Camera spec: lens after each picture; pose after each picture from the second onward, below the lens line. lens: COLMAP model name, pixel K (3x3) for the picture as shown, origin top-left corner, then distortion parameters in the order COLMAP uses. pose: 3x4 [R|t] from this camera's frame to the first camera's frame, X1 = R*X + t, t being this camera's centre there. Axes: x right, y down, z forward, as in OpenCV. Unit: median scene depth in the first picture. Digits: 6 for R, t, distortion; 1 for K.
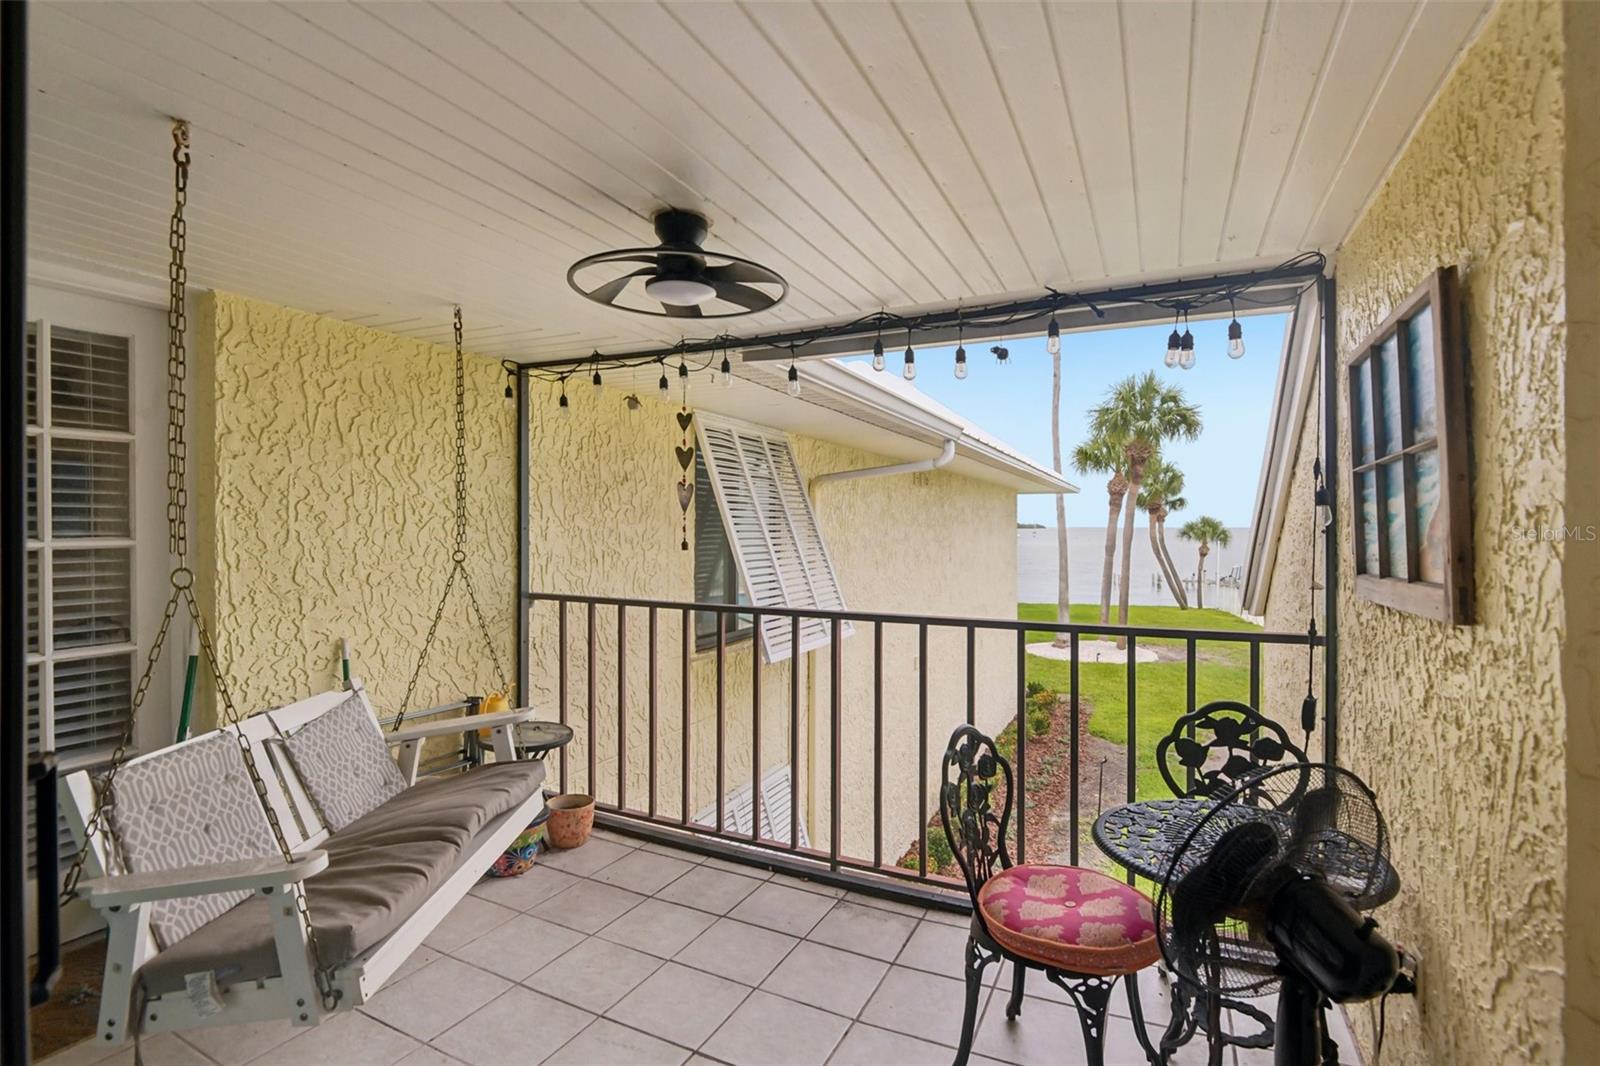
lens RADIAL K [[740.8, 0, 797.7], [0, 740.8, 512.3], [0, 0, 1]] dist [-0.029215, -0.000518]
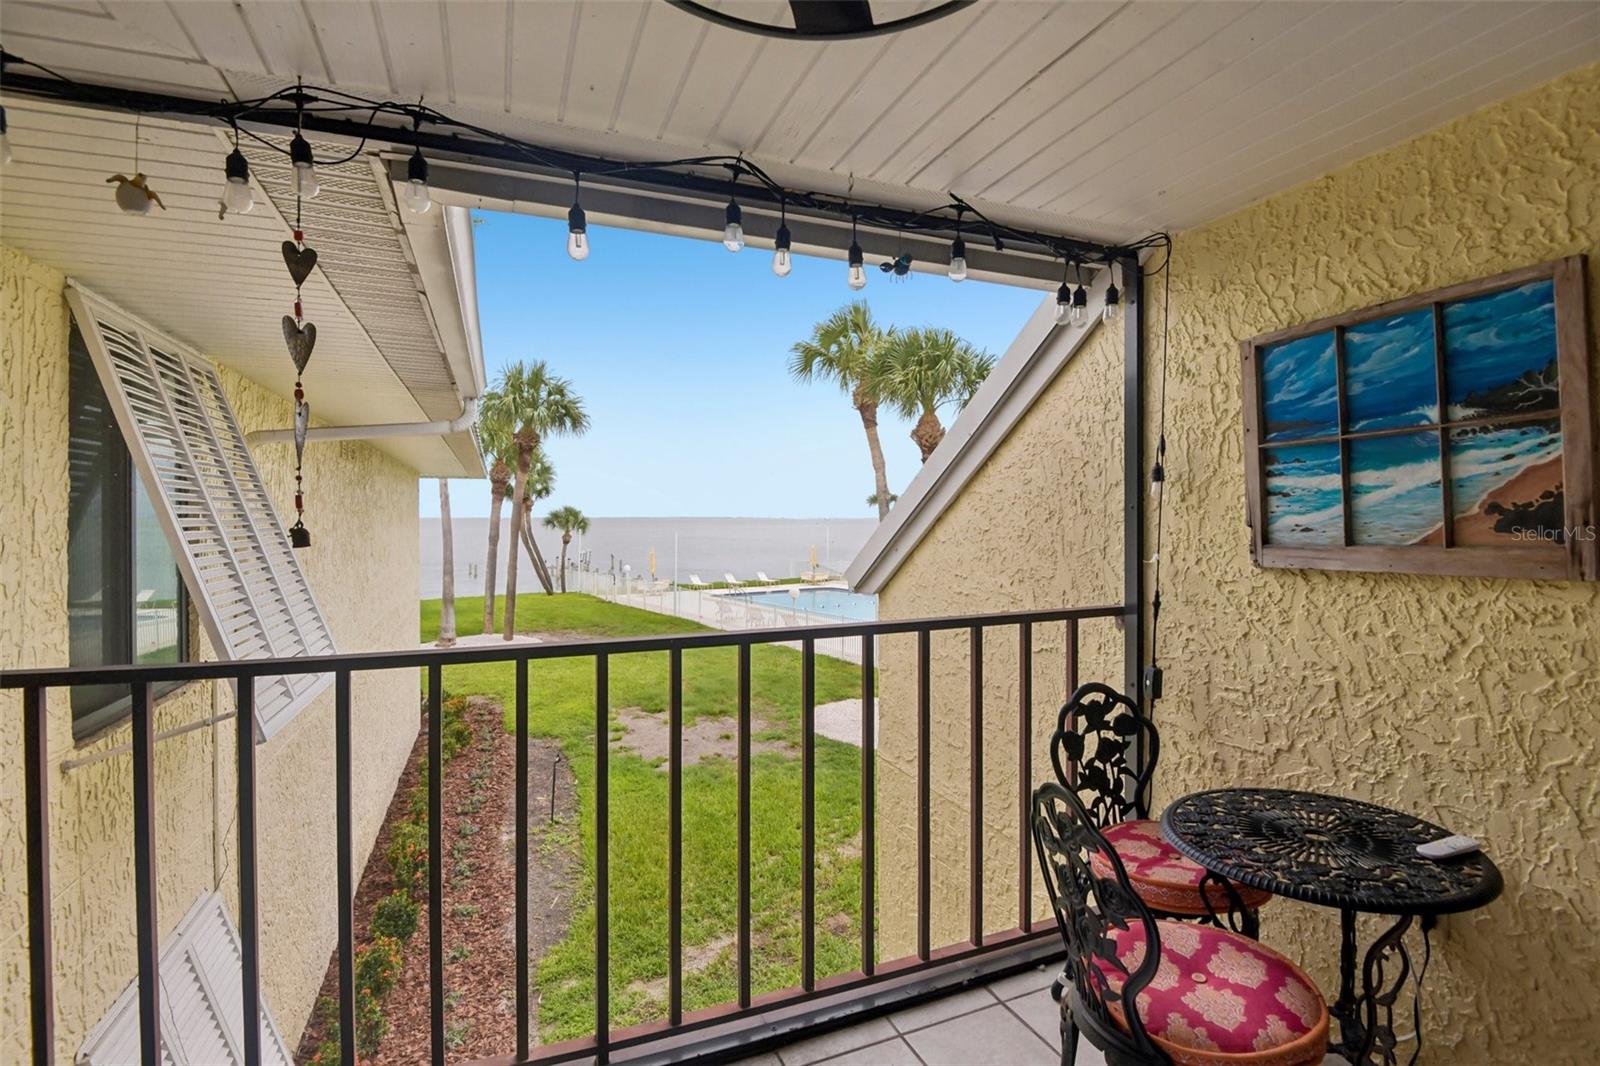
lens RADIAL K [[740.8, 0, 797.7], [0, 740.8, 512.3], [0, 0, 1]] dist [-0.029215, -0.000518]
pose [[0.665501, 0.000070, 0.746397, -0.110876], [-0.010139, 0.999909, 0.008947, 0.008092], [-0.746328, -0.013522, 0.665441, 0.183355]]
